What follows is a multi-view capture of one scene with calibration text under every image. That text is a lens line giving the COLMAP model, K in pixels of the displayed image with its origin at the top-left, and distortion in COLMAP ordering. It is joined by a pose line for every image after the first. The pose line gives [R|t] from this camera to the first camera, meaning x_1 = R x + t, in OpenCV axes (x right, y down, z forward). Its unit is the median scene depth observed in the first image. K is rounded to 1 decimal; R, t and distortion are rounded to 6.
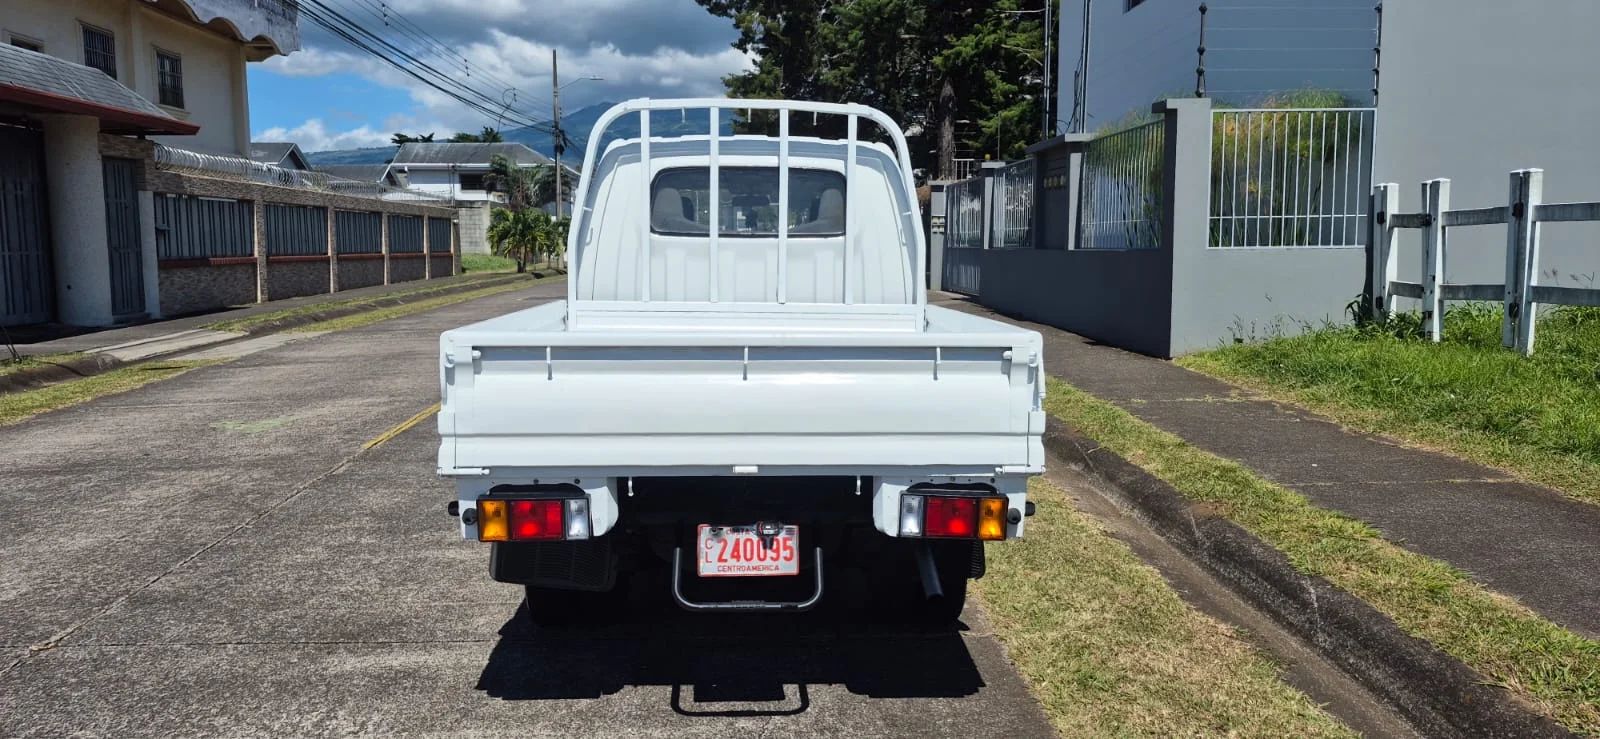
lens RADIAL K [[1088.5, 0, 799.8], [0, 1088.5, 346.9], [0, 0, 1]] dist [0.119248, -0.143670]
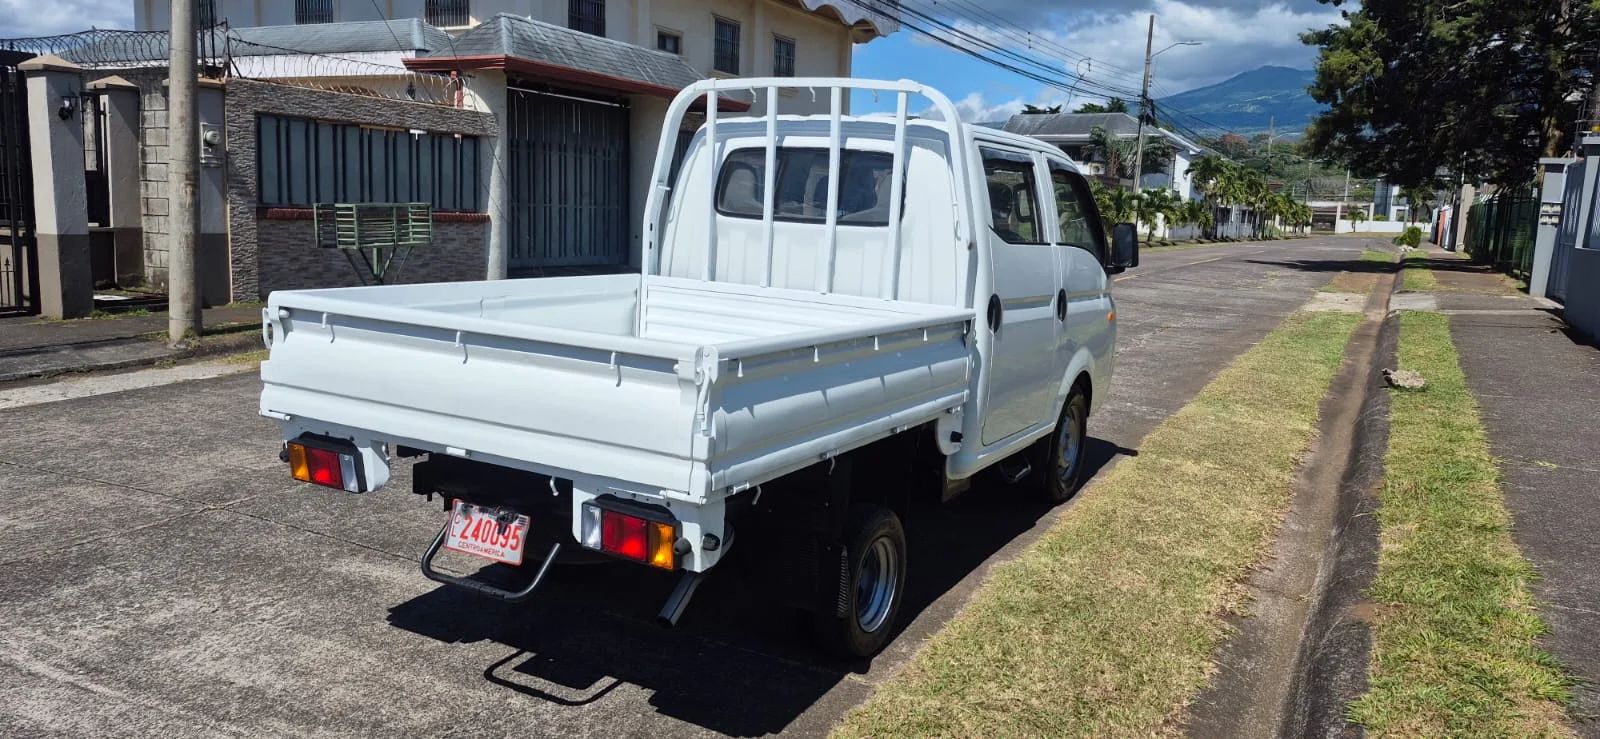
lens RADIAL K [[1088.5, 0, 799.8], [0, 1088.5, 346.9], [0, 0, 1]] dist [0.119248, -0.143670]
pose [[0.860325, 0.105381, -0.498734, 0.593499], [-0.092412, 0.994429, 0.050708, -0.053550], [0.501299, 0.002464, 0.865271, 0.226295]]
